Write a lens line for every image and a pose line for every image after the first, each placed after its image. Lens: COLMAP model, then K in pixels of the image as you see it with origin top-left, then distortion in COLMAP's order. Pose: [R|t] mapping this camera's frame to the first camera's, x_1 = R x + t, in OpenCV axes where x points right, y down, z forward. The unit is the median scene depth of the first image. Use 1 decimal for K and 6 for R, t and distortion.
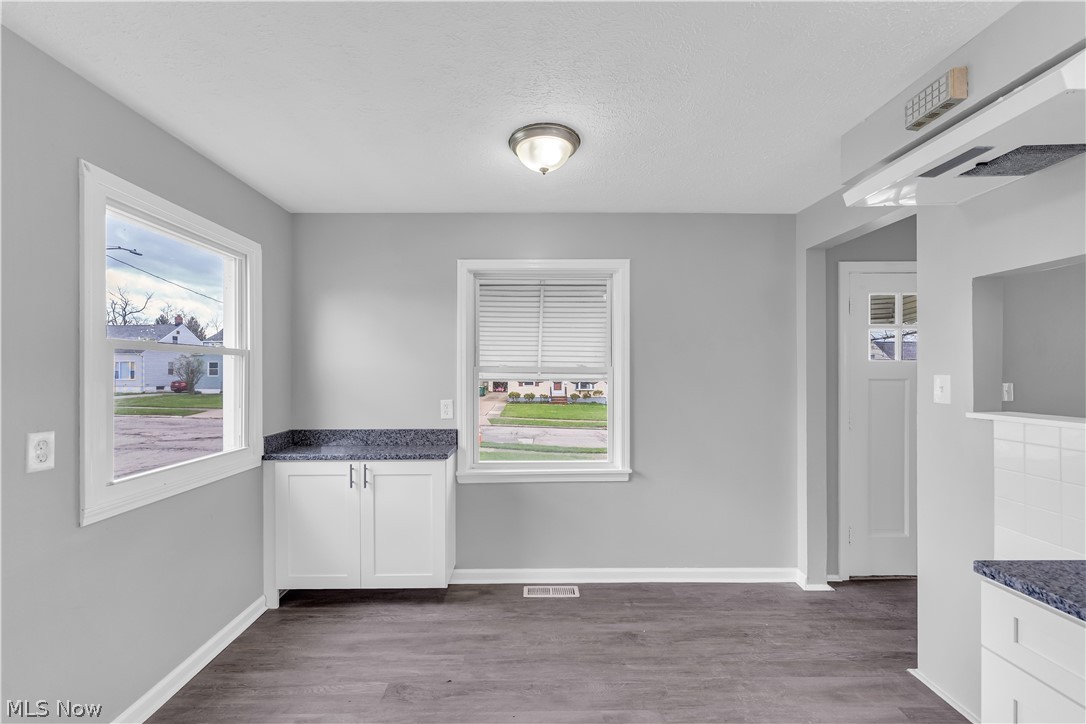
lens RADIAL K [[442.9, 0, 537.1], [0, 442.9, 369.0], [0, 0, 1]] dist [-0.002543, -0.000454]
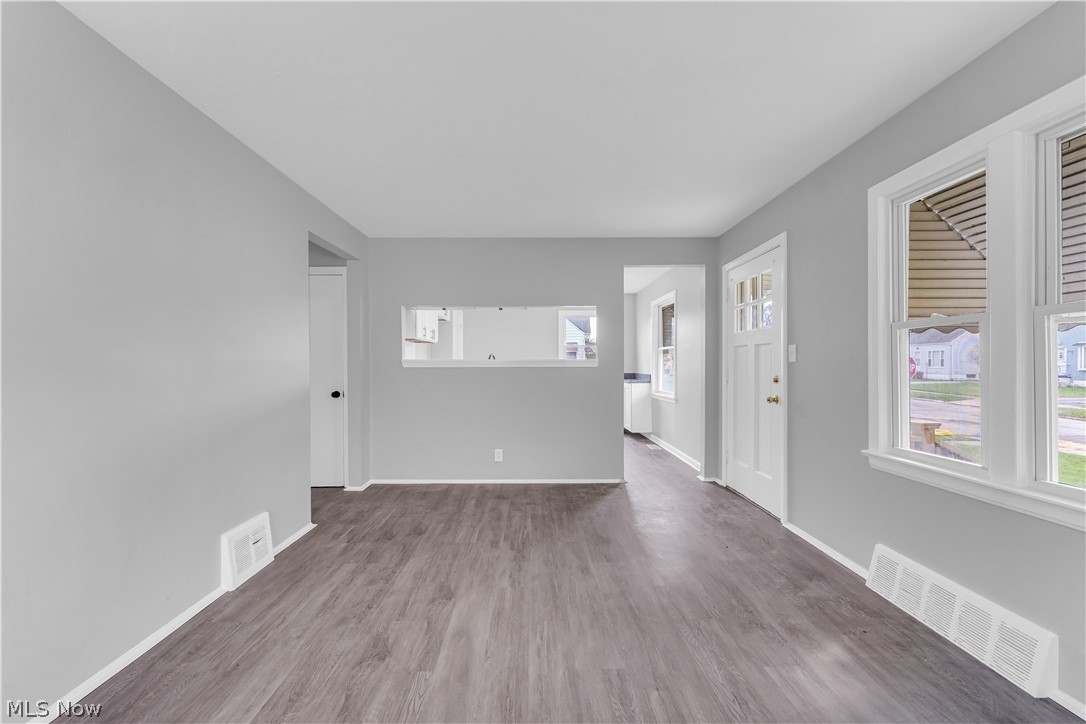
lens RADIAL K [[442.9, 0, 537.0], [0, 442.9, 365.0], [0, 0, 1]] dist [-0.002543, -0.000454]
pose [[-0.009831, 0.002364, -0.999949, 2.474057], [0.010532, 0.999942, 0.002260, 0.084356], [0.999896, -0.010510, -0.009855, 0.472601]]
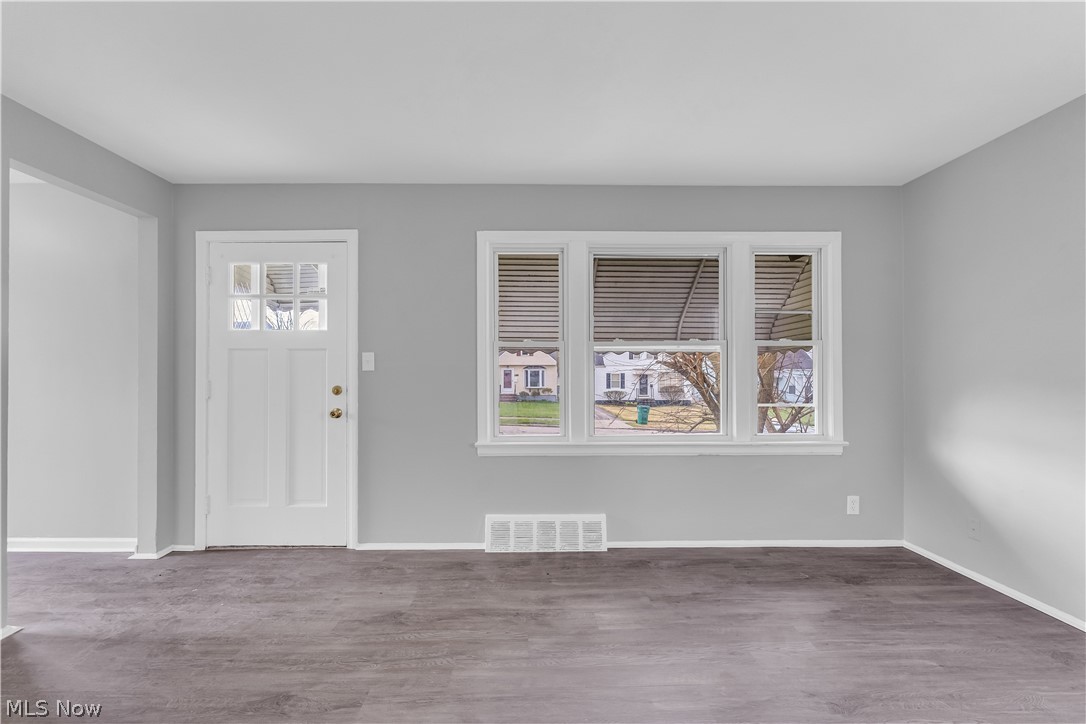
lens RADIAL K [[442.9, 0, 537.1], [0, 442.9, 362.9], [0, 0, 1]] dist [-0.002543, -0.000454]
pose [[0.999995, -0.002517, -0.002115, 1.679364], [0.002486, 0.999890, -0.014643, 0.085179], [0.002152, 0.014637, 0.999891, 0.003655]]
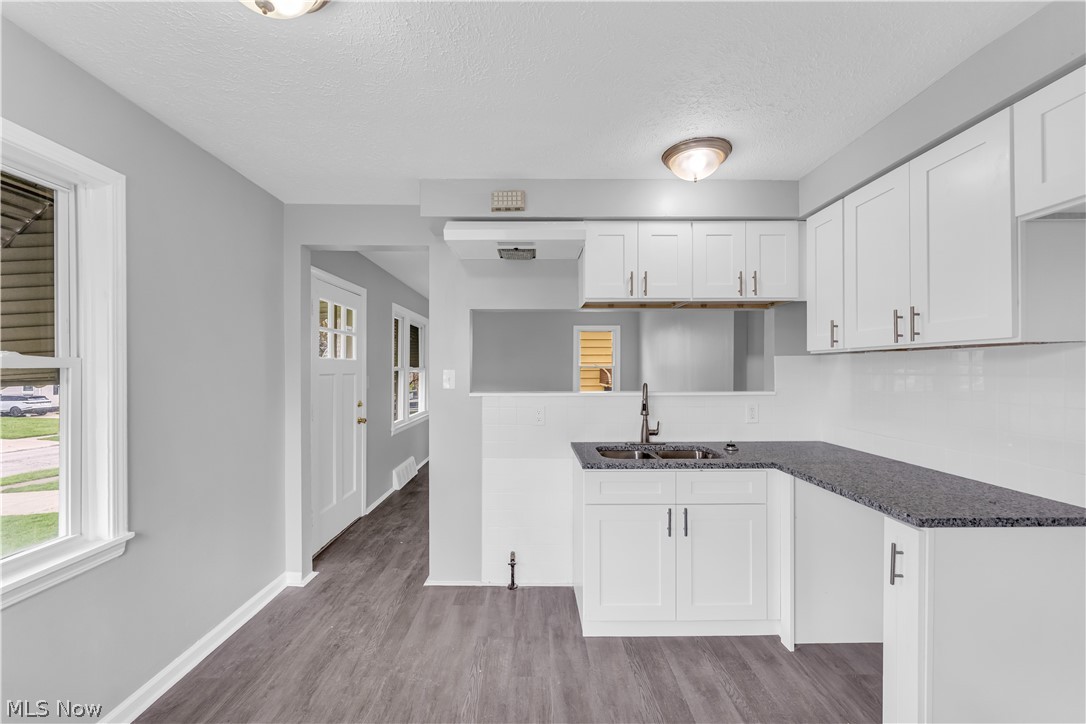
lens RADIAL K [[442.9, 0, 537.1], [0, 442.9, 367.2], [0, 0, 1]] dist [-0.002543, -0.000454]
pose [[0.010013, -0.000157, 0.999950, -0.426824], [-0.006239, 0.999981, 0.000220, 0.001900], [-0.999930, -0.006241, 0.010012, 0.512487]]
